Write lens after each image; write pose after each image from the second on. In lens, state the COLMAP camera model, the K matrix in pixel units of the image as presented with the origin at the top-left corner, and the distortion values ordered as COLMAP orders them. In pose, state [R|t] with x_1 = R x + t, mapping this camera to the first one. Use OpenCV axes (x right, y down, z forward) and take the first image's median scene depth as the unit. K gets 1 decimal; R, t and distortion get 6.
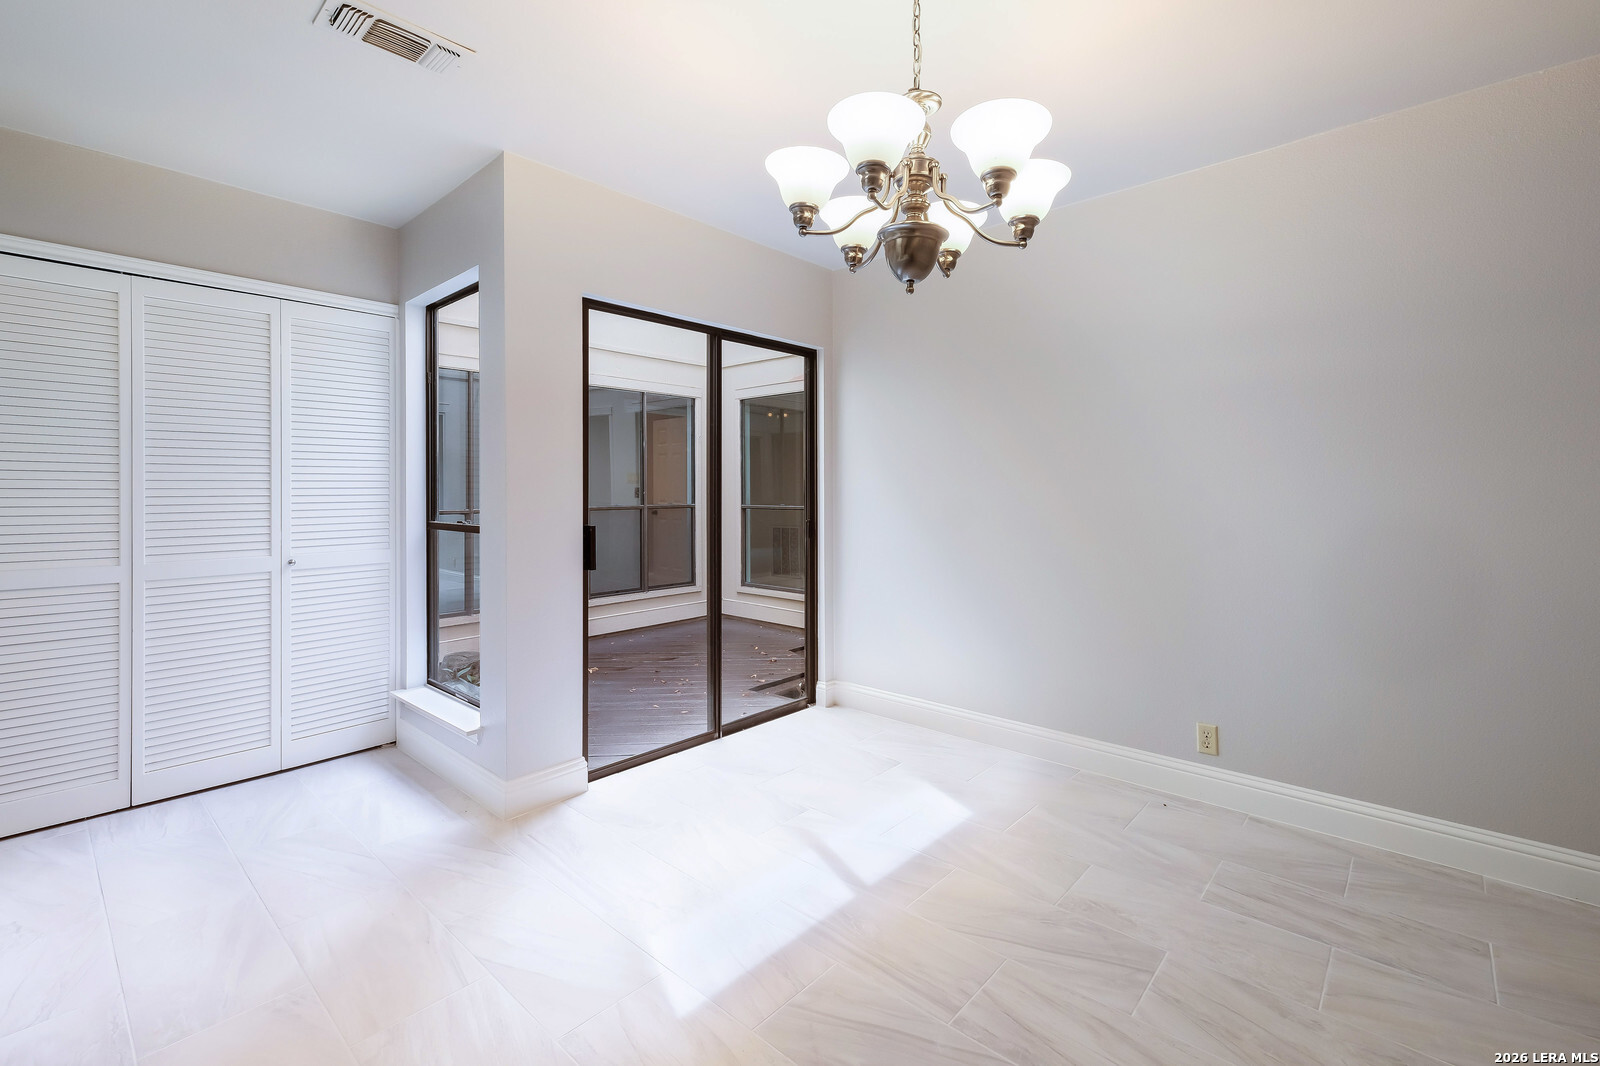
lens RADIAL K [[703.4, 0, 794.0], [0, 703.4, 489.3], [0, 0, 1]] dist [0.000007, -0.000030]
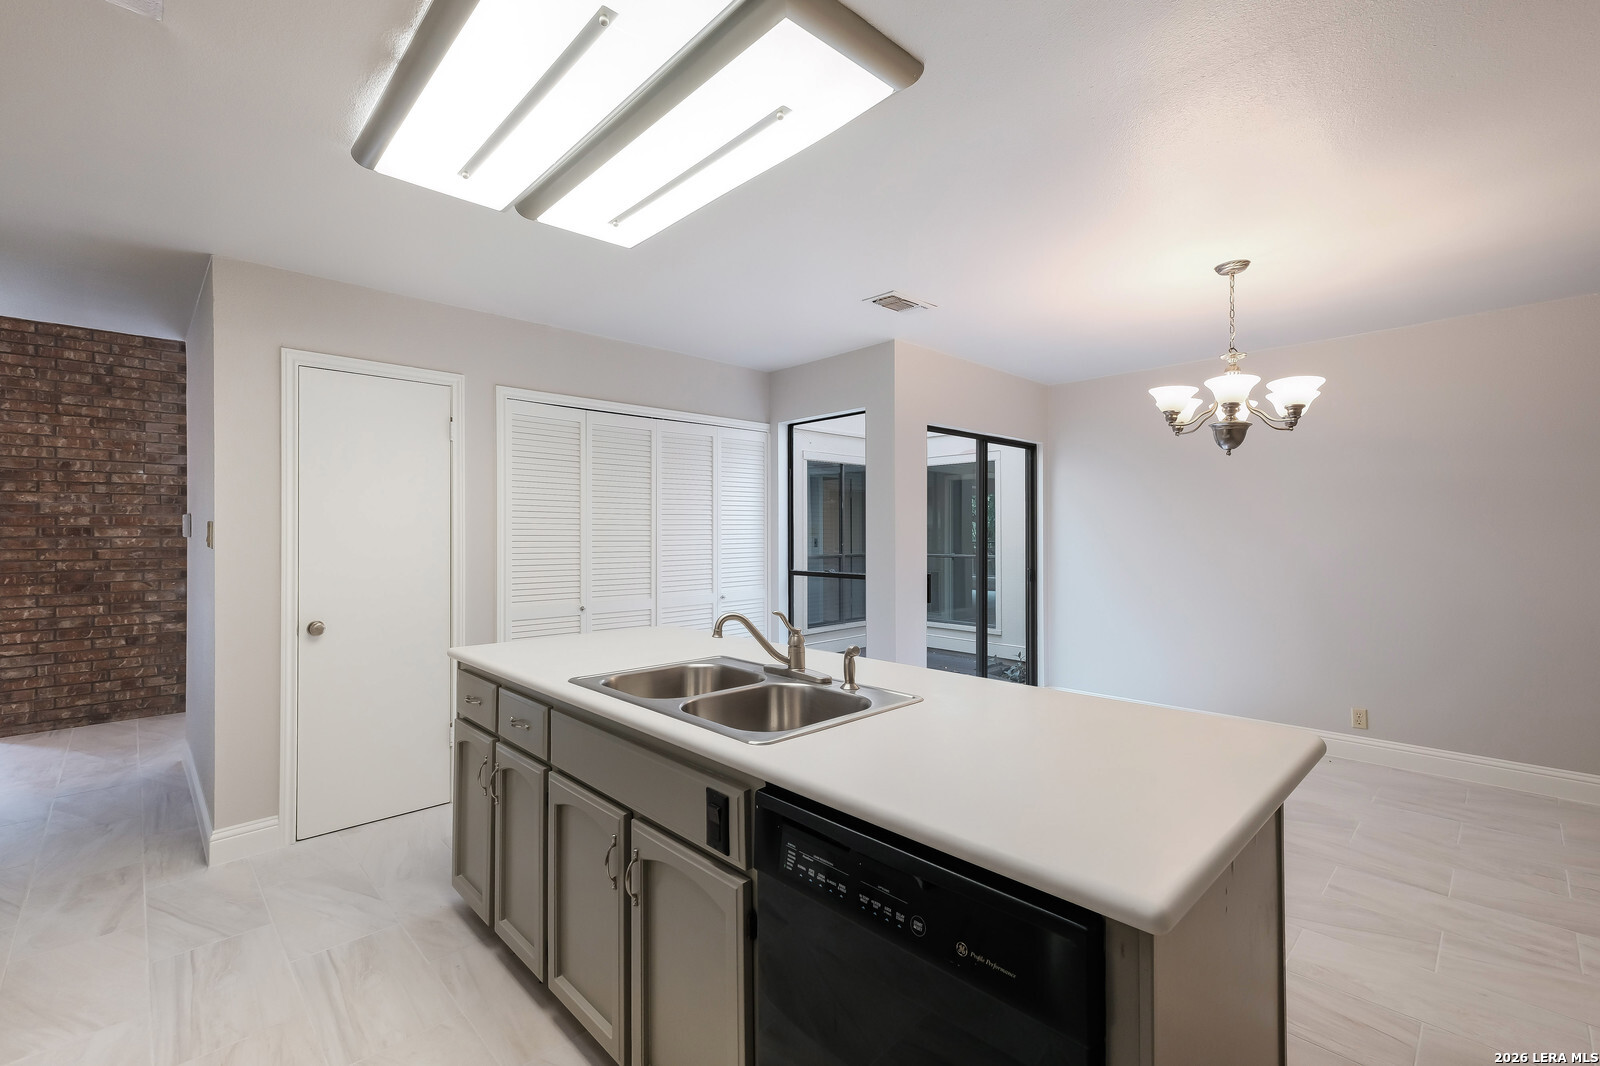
lens RADIAL K [[686.6, 0, 800.0], [0, 686.6, 533.0], [0, 0, 1]] dist [0.002365, 0.000193]
pose [[0.997363, -0.003626, -0.072478, -0.437479], [0.003771, 0.999991, 0.001875, -0.038365], [0.072470, -0.002143, 0.997368, -0.480973]]
